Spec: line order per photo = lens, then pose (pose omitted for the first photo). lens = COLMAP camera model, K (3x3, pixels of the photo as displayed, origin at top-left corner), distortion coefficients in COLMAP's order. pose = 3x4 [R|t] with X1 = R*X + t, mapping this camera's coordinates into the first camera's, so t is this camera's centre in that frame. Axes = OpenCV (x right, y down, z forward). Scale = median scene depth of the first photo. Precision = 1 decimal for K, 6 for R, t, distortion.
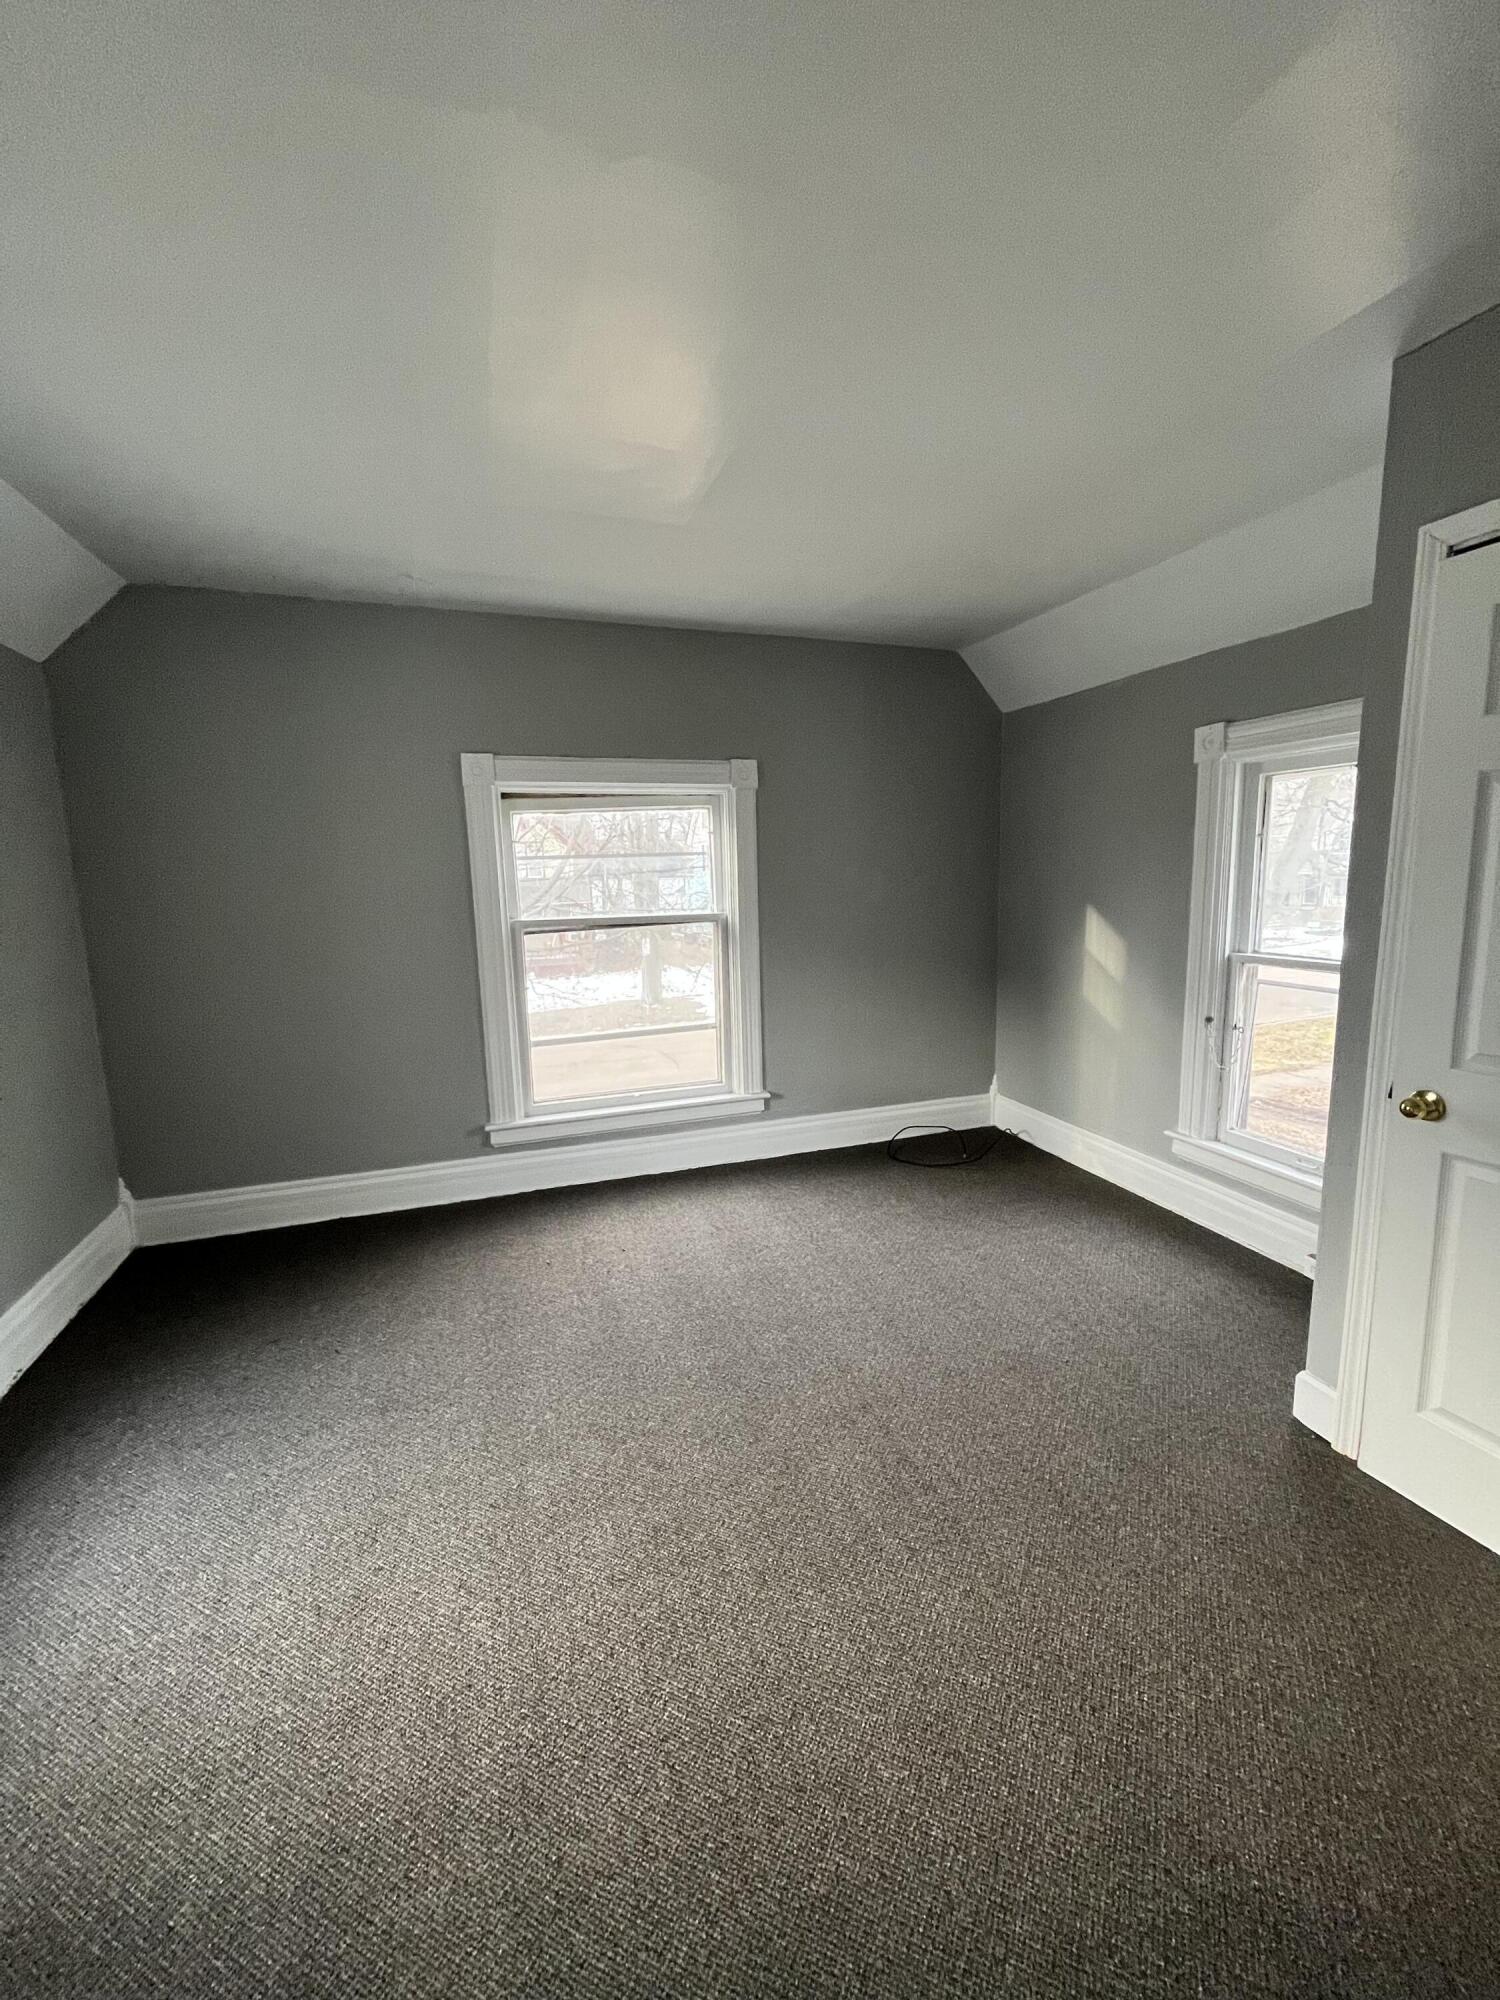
lens RADIAL K [[802.2, 0, 750.6], [0, 802.2, 993.7], [0, 0, 1]] dist [-0.002084, -0.000538]
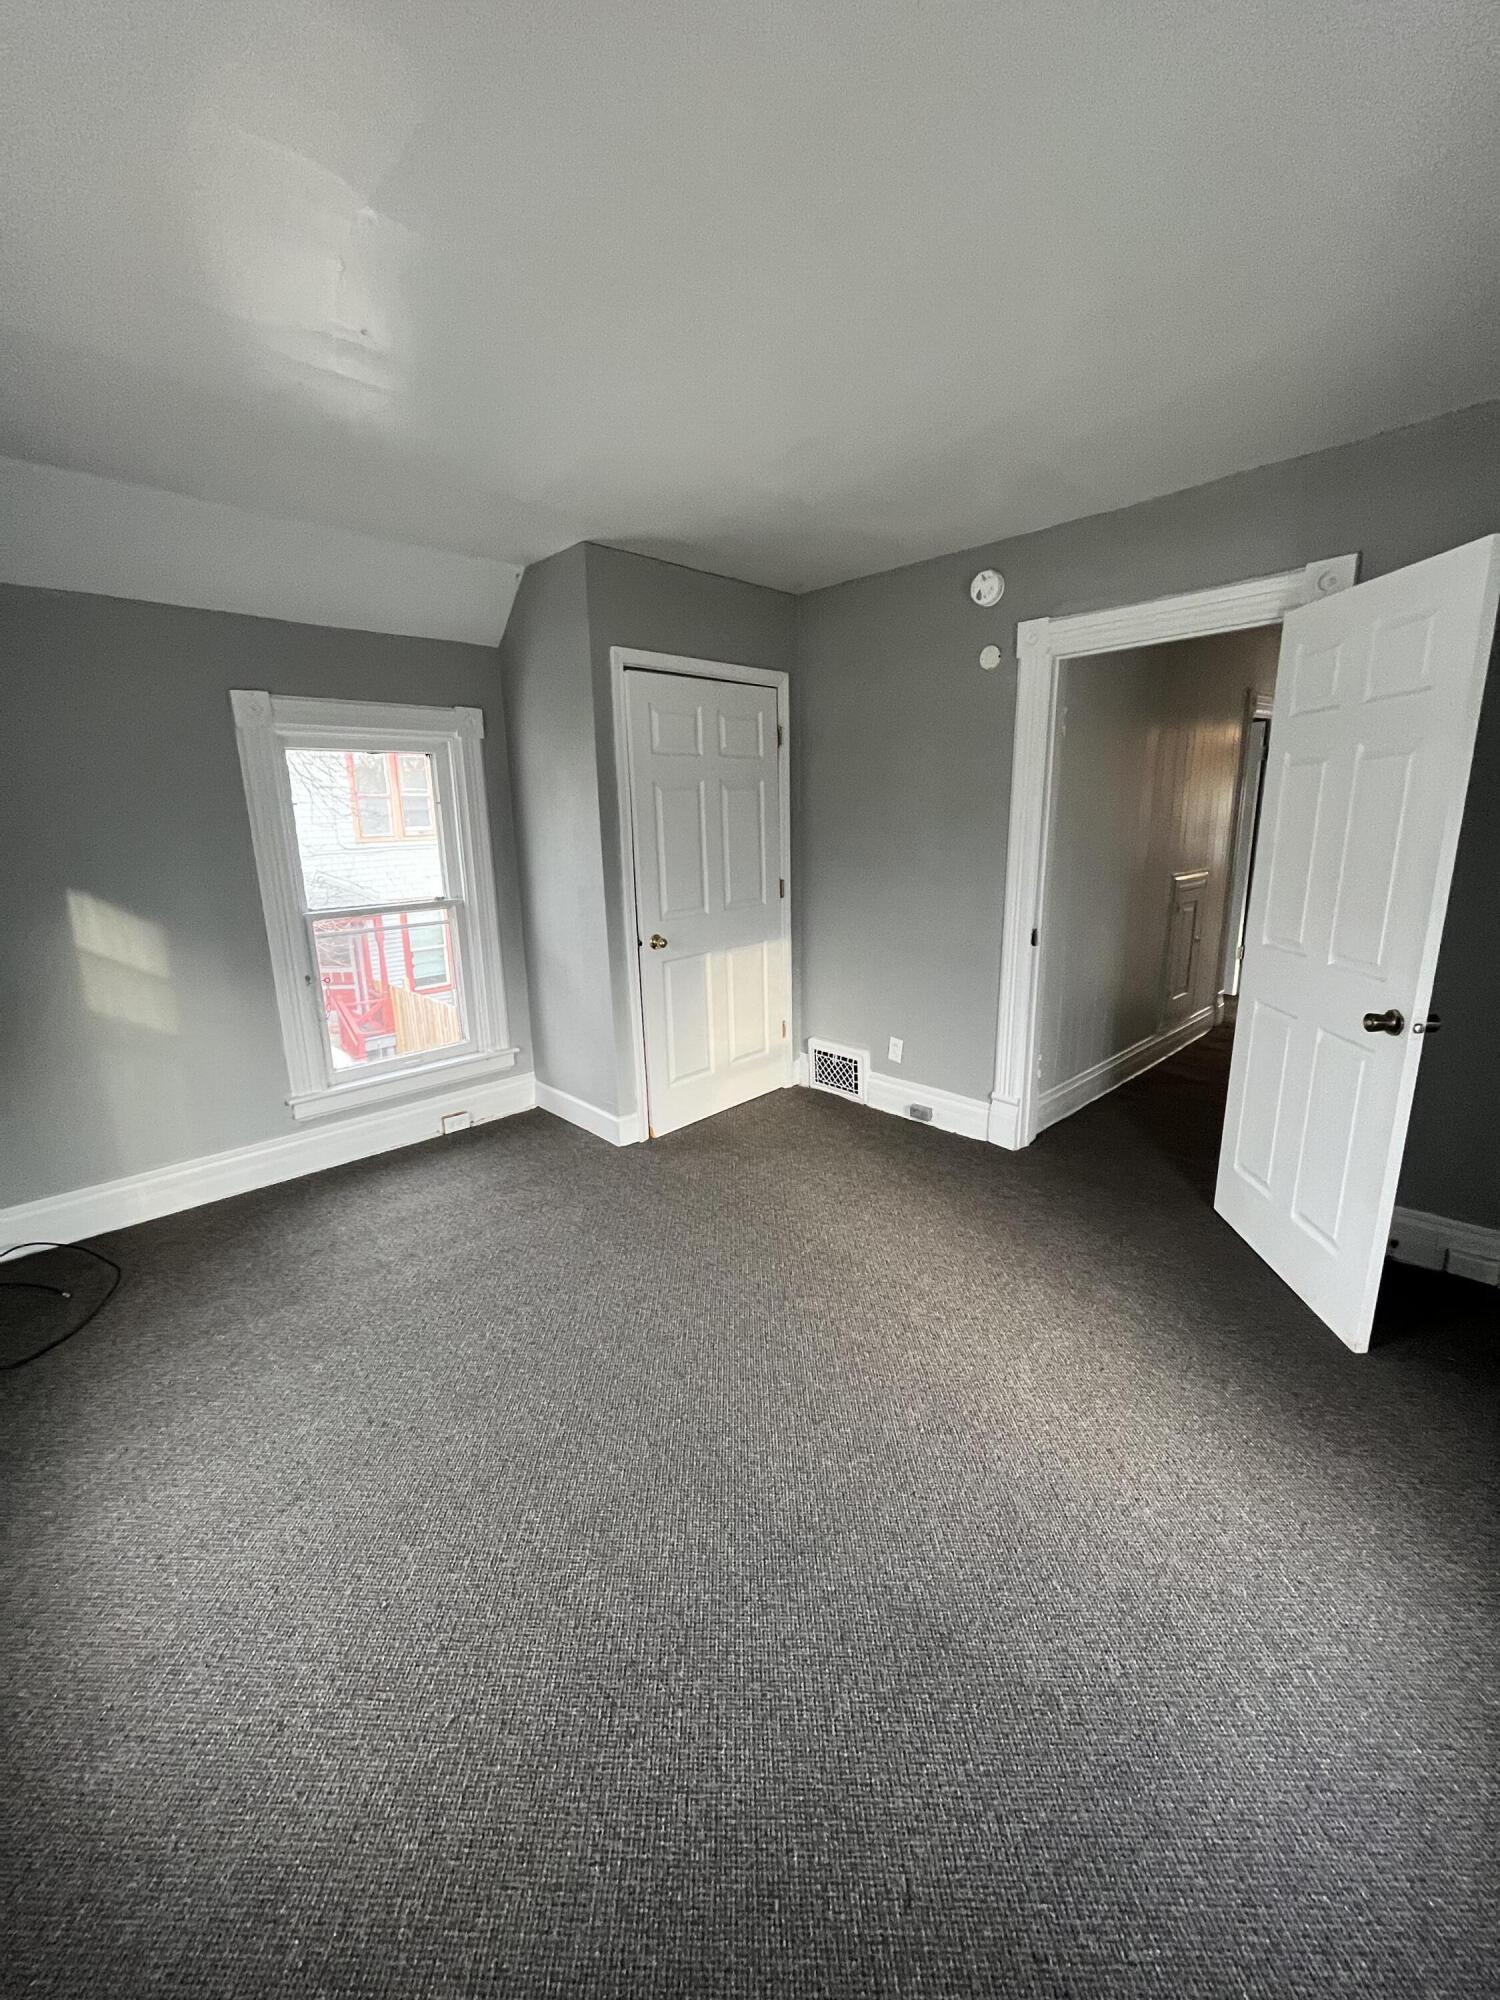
lens RADIAL K [[802.2, 0, 750.6], [0, 802.2, 993.7], [0, 0, 1]] dist [-0.002084, -0.000538]
pose [[-0.422129, -0.170293, 0.890397, -0.629277], [0.164025, 0.951639, 0.259768, -0.129457], [-0.891573, 0.255703, -0.373782, 0.892406]]
